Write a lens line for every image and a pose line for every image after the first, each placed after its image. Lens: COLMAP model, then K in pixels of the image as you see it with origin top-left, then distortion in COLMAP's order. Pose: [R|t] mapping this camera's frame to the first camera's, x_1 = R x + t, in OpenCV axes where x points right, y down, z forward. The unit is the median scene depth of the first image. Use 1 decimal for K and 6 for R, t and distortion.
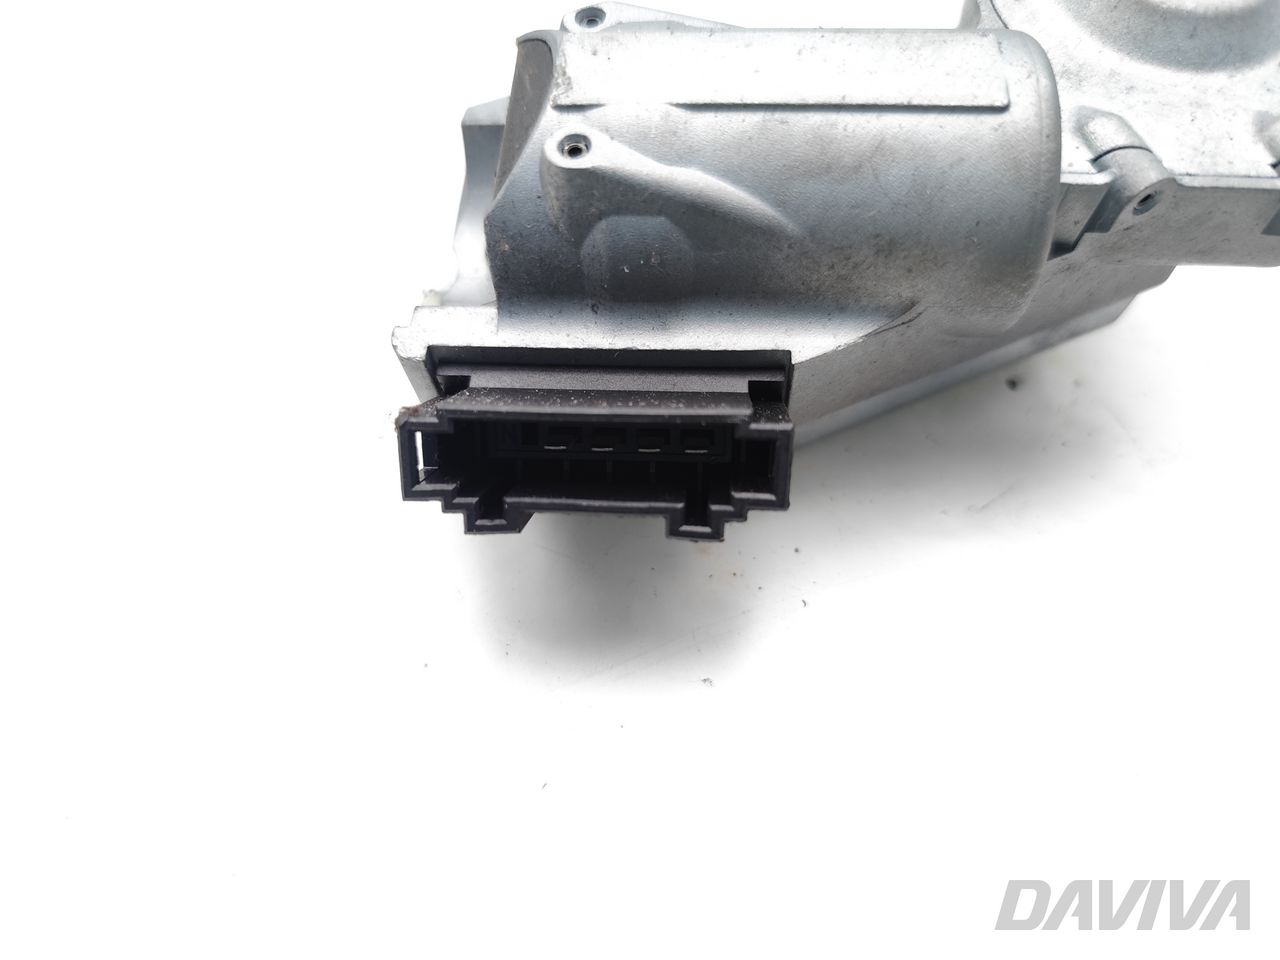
lens RADIAL K [[930.9, 0, 646.2], [0, 930.9, 481.4], [0, 0, 1]] dist [-0.000060, -0.002102]
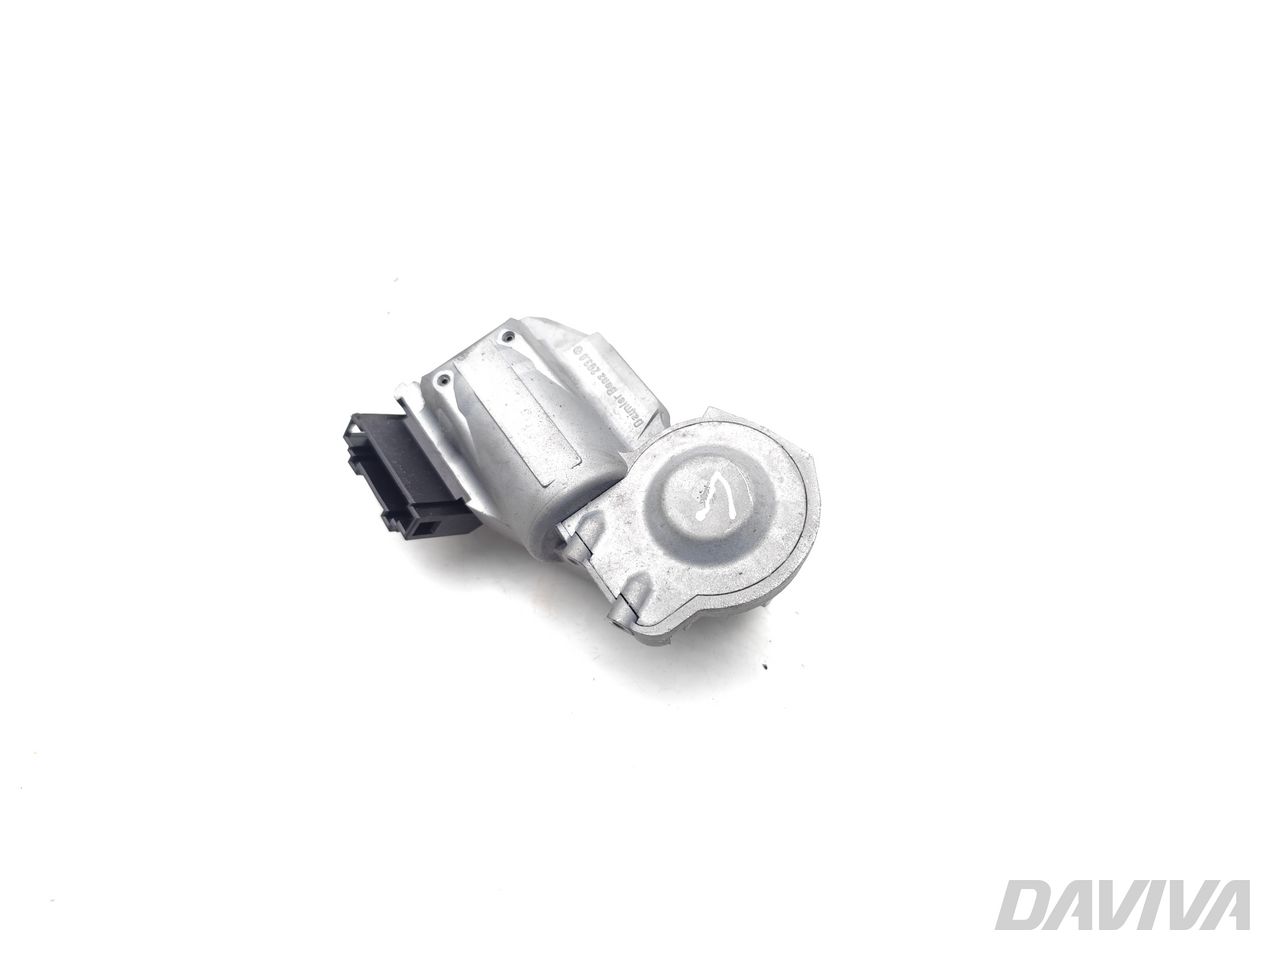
lens RADIAL K [[930.9, 0, 646.2], [0, 930.9, 481.4], [0, 0, 1]] dist [-0.000060, -0.002102]
pose [[0.609812, 0.692447, -0.385547, 1.402669], [-0.633910, 0.718132, 0.287131, -1.218158], [0.475697, 0.069306, 0.876875, -0.924096]]
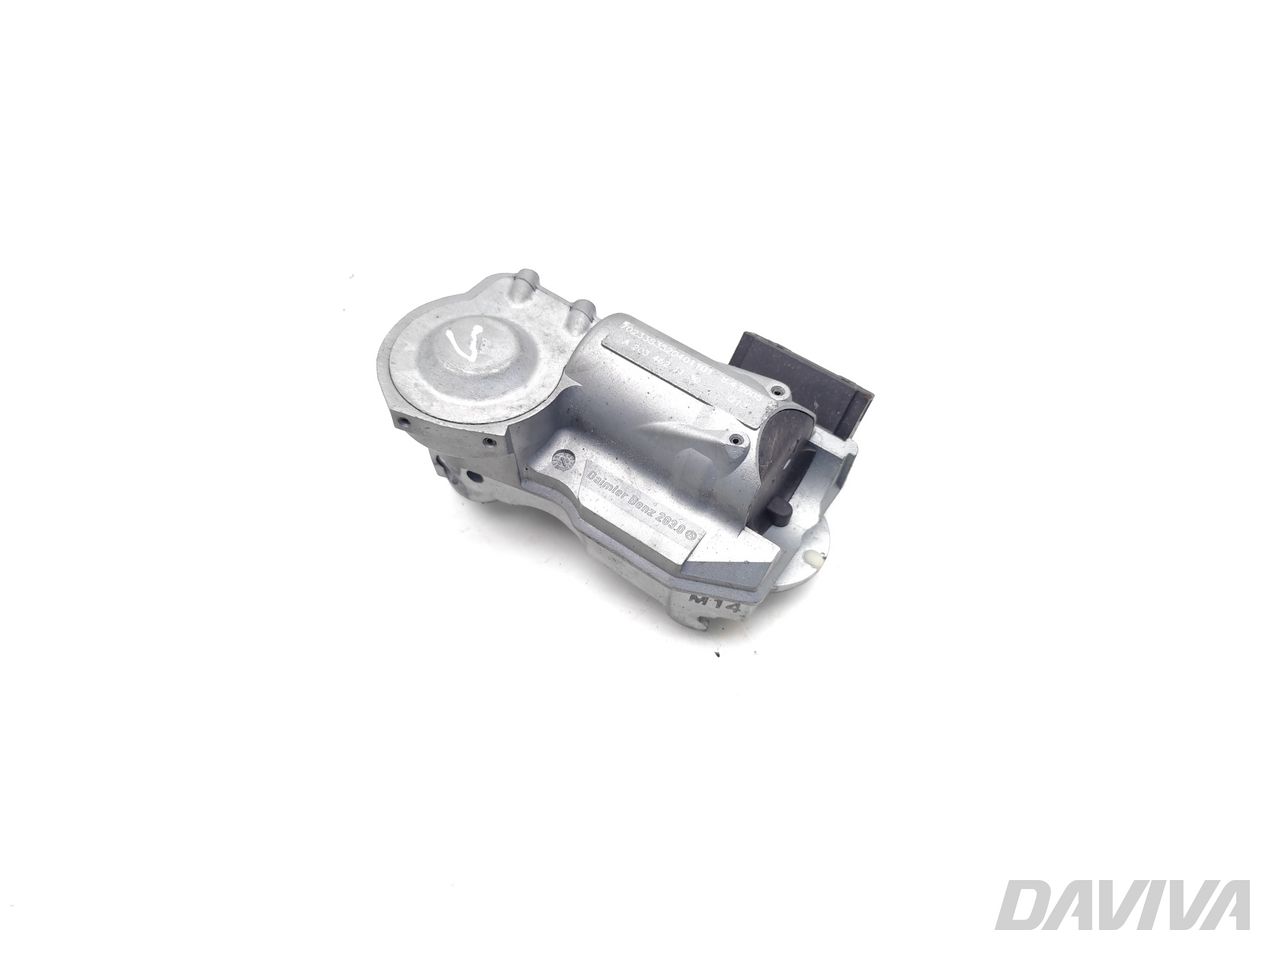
lens RADIAL K [[930.9, 0, 646.2], [0, 930.9, 481.4], [0, 0, 1]] dist [-0.000060, -0.002102]
pose [[-0.851318, -0.421923, 0.311831, -0.638512], [0.457479, -0.305999, 0.834912, -2.601944], [-0.256849, 0.853432, 0.453523, 0.177241]]
